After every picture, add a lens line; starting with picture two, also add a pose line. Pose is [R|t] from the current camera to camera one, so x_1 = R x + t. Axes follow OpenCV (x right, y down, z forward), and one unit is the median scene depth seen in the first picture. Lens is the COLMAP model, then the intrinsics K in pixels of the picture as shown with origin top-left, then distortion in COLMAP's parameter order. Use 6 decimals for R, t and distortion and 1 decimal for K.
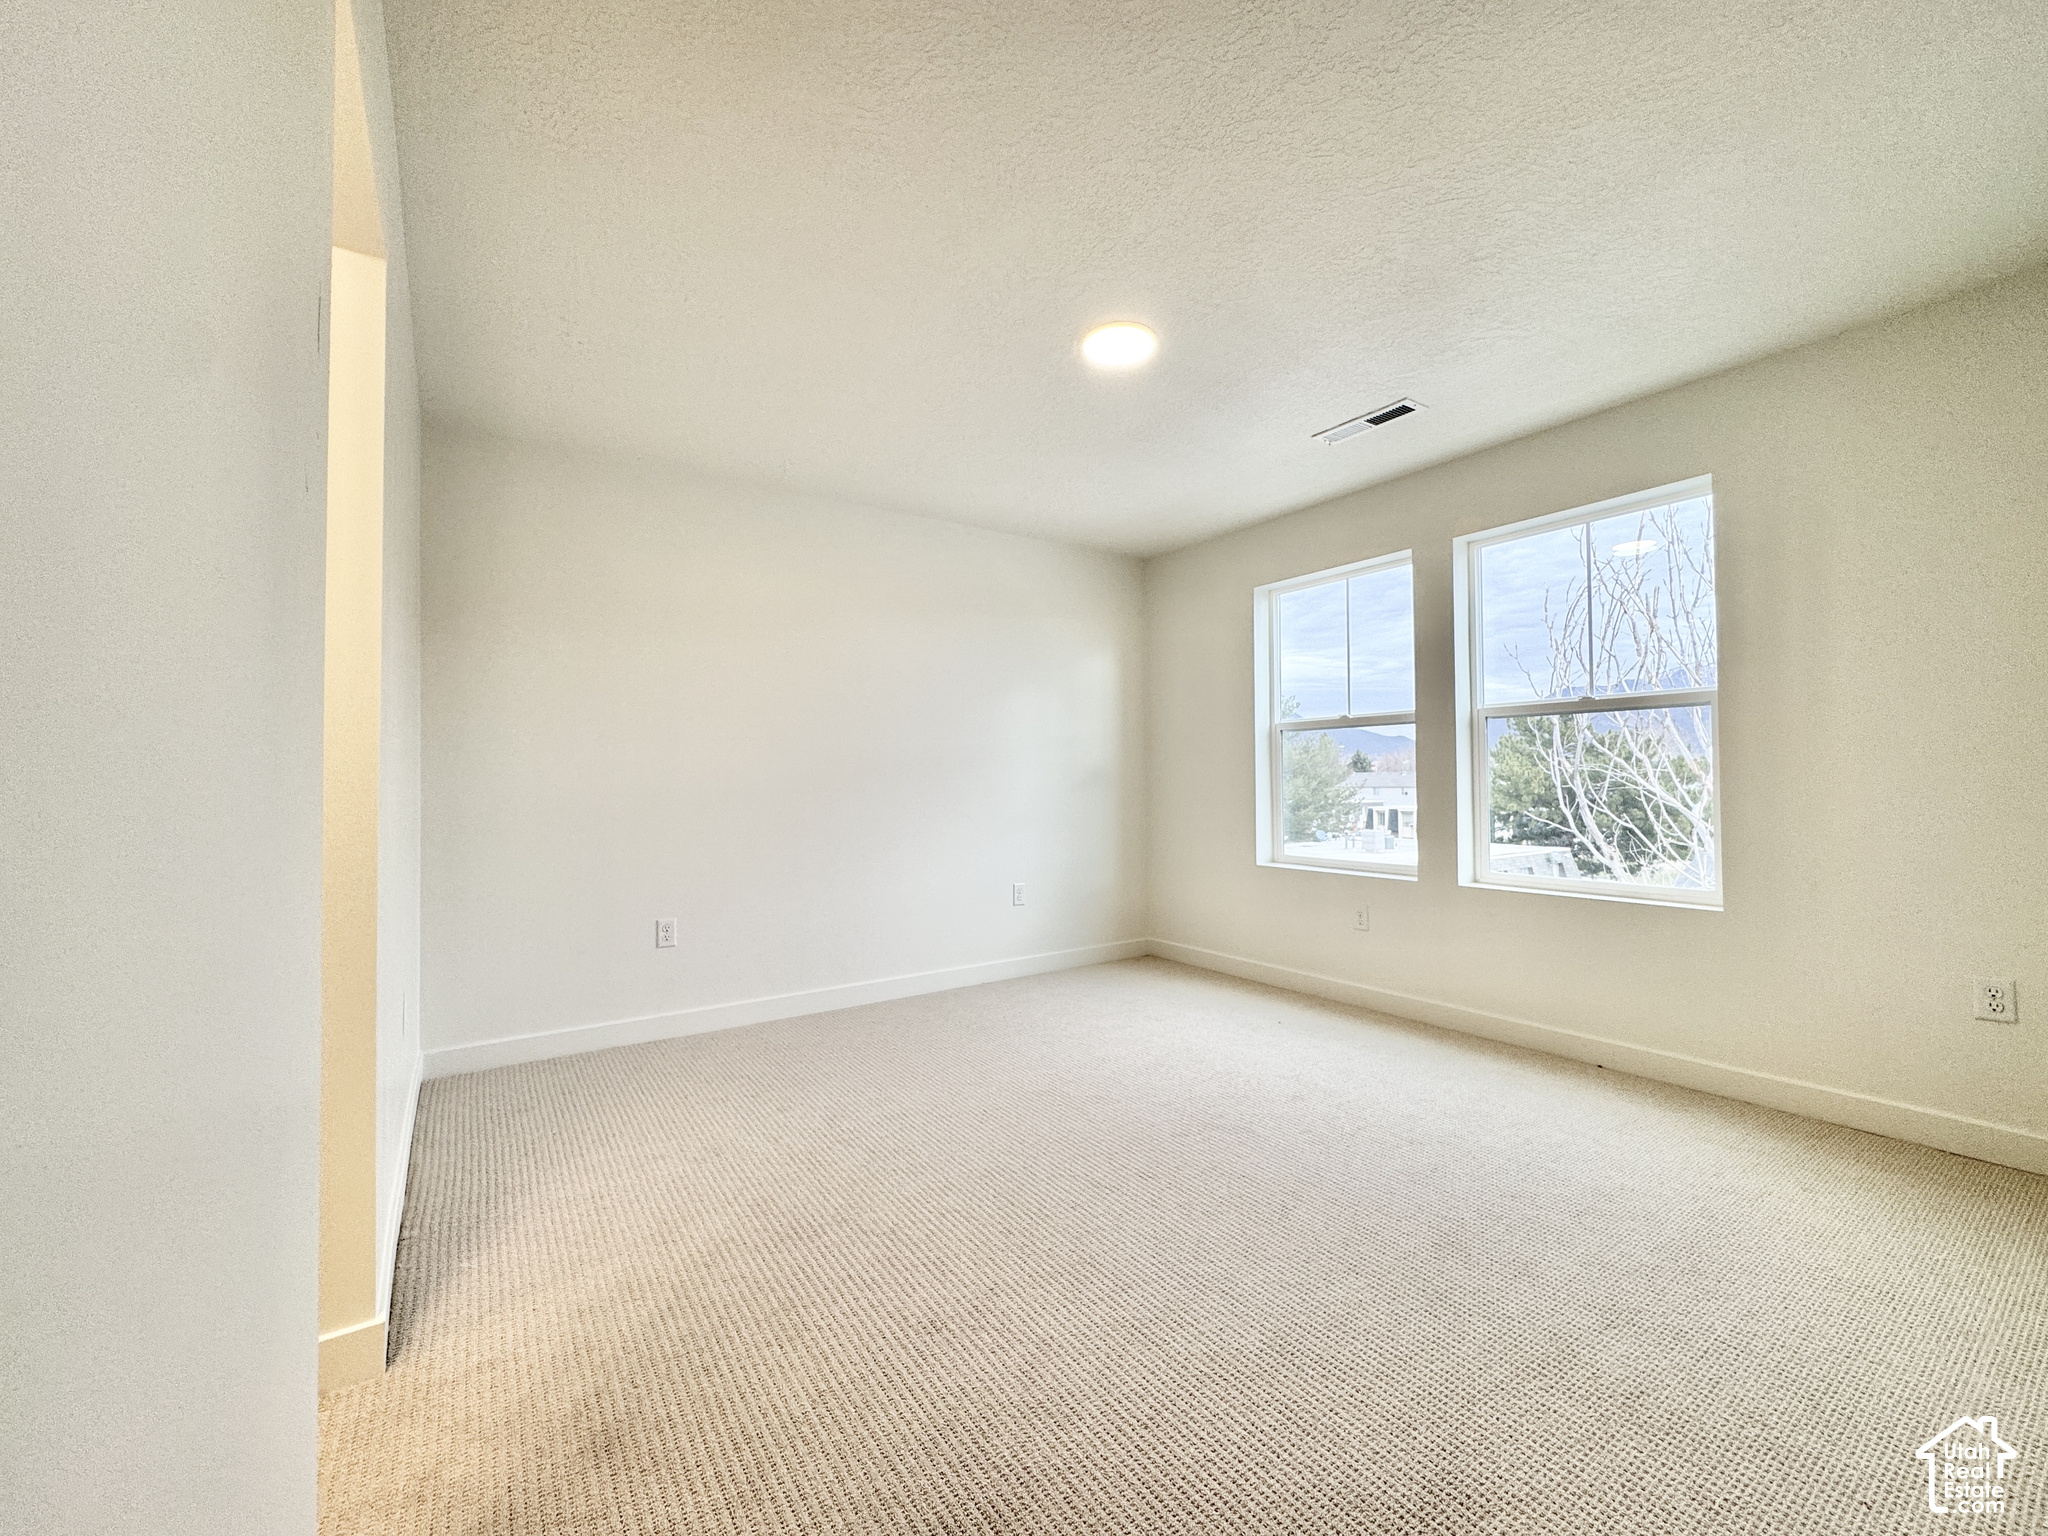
lens RADIAL K [[816.6, 0, 1027.5], [0, 816.6, 770.3], [0, 0, 1]] dist [0.000893, 0.000016]
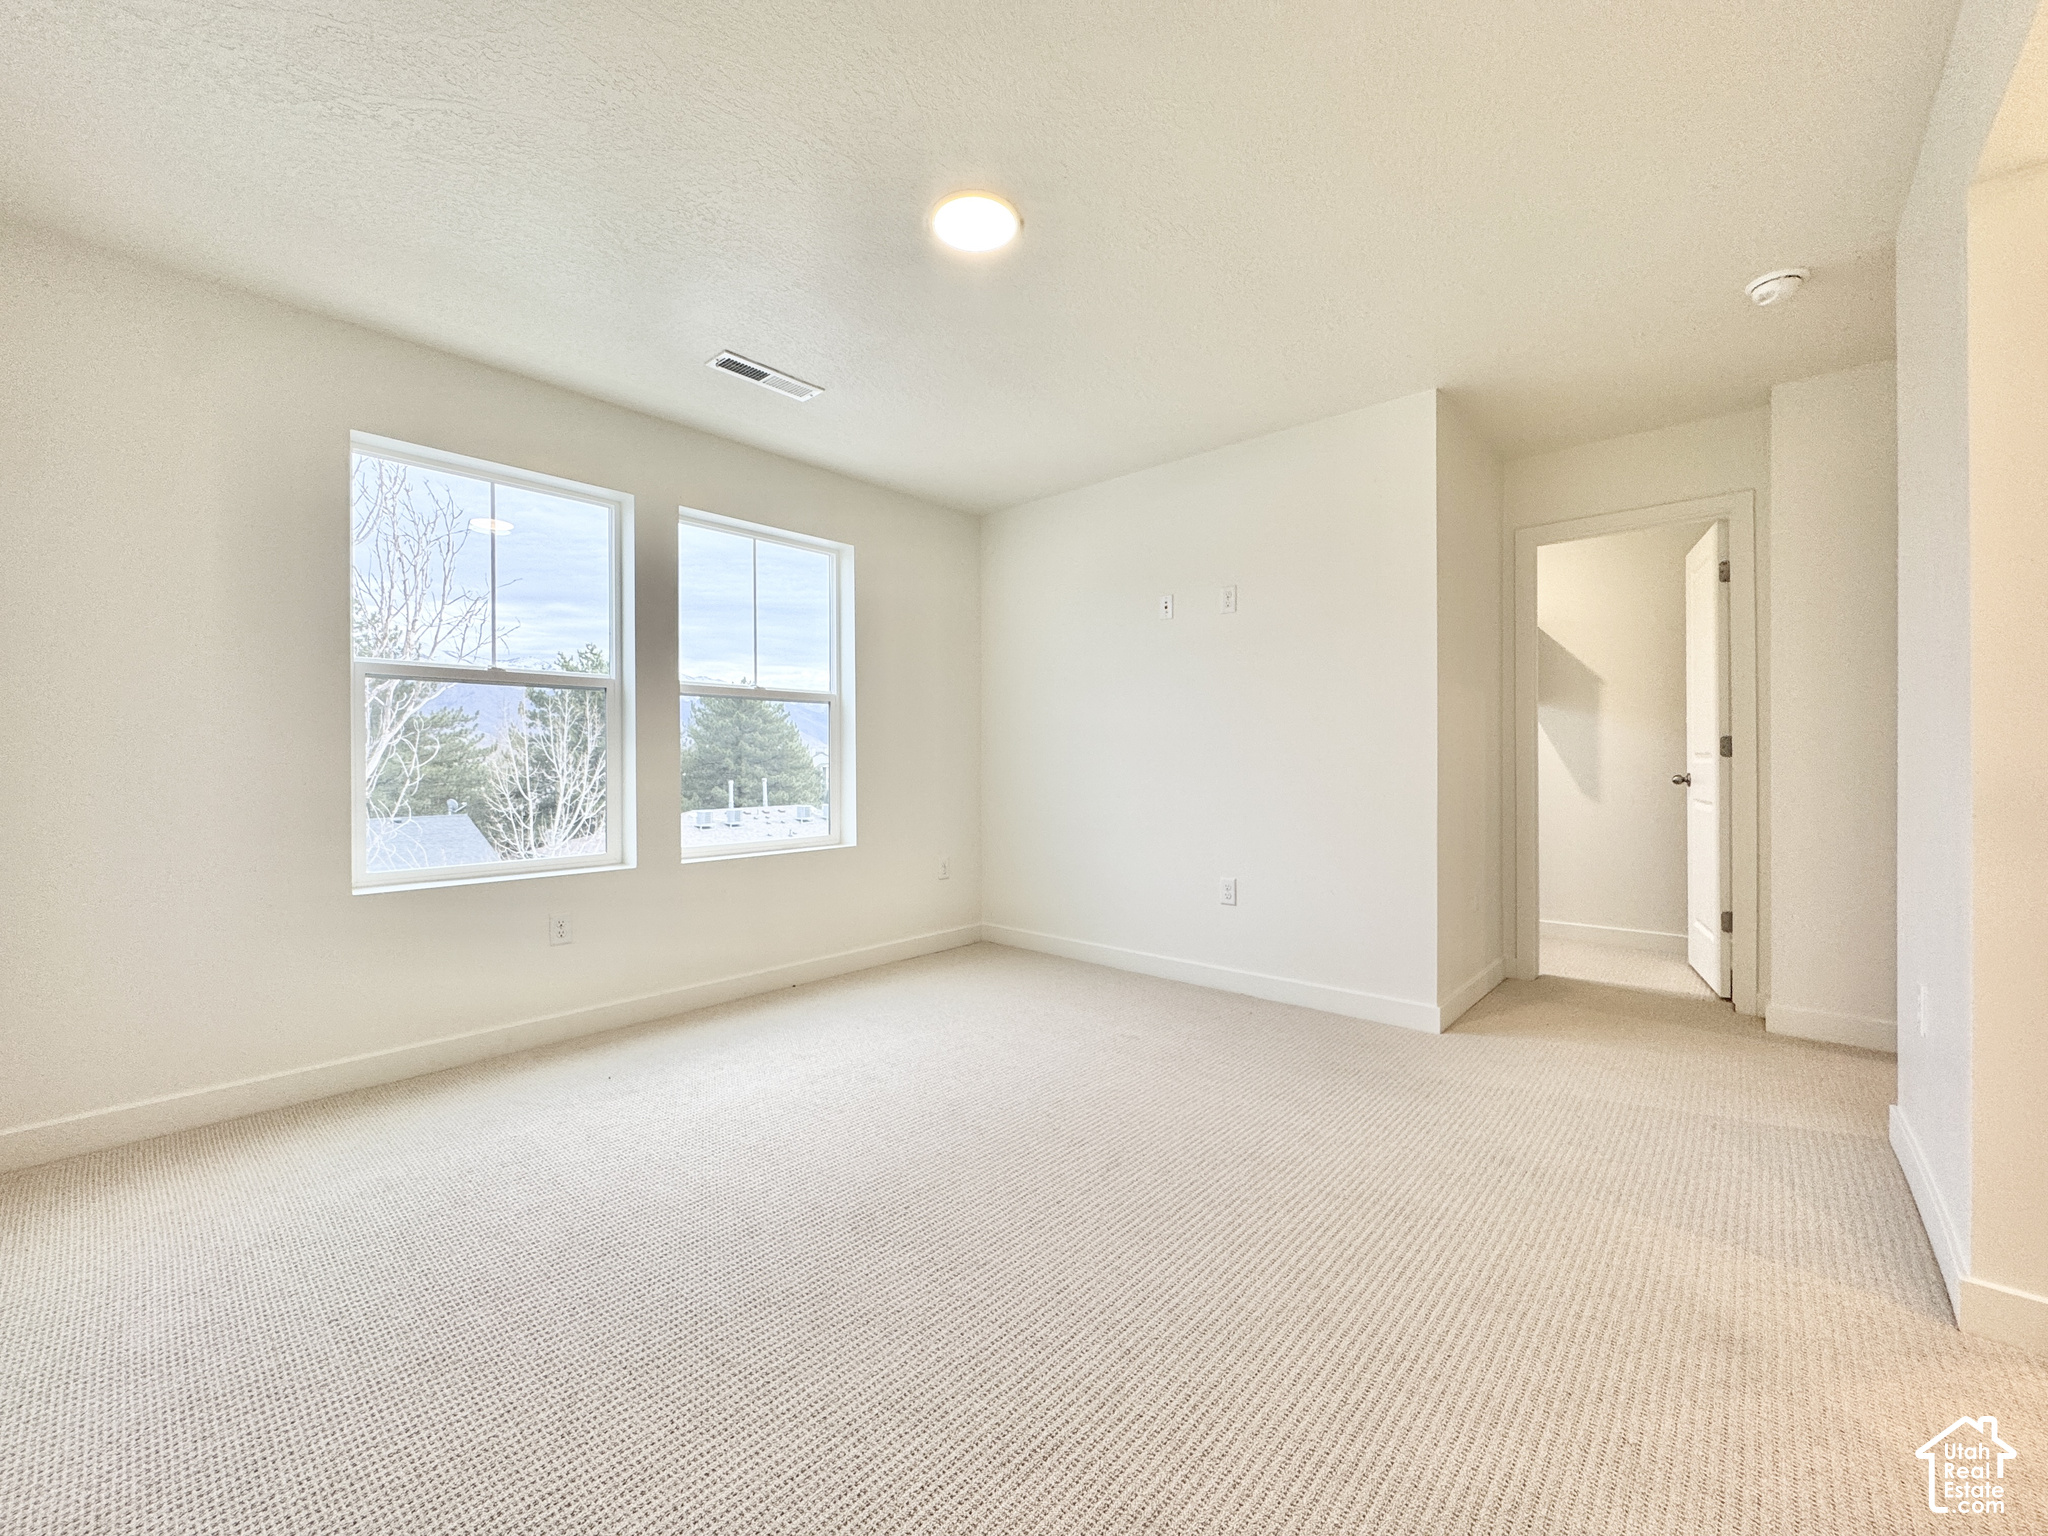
lens RADIAL K [[816.6, 0, 1029.9], [0, 816.6, 764.8], [0, 0, 1]] dist [0.000893, 0.000016]
pose [[-0.236235, 0.005911, 0.971678, -0.519479], [-0.007722, 0.999938, -0.007960, 0.029268], [-0.971665, -0.009384, -0.236175, 0.832542]]
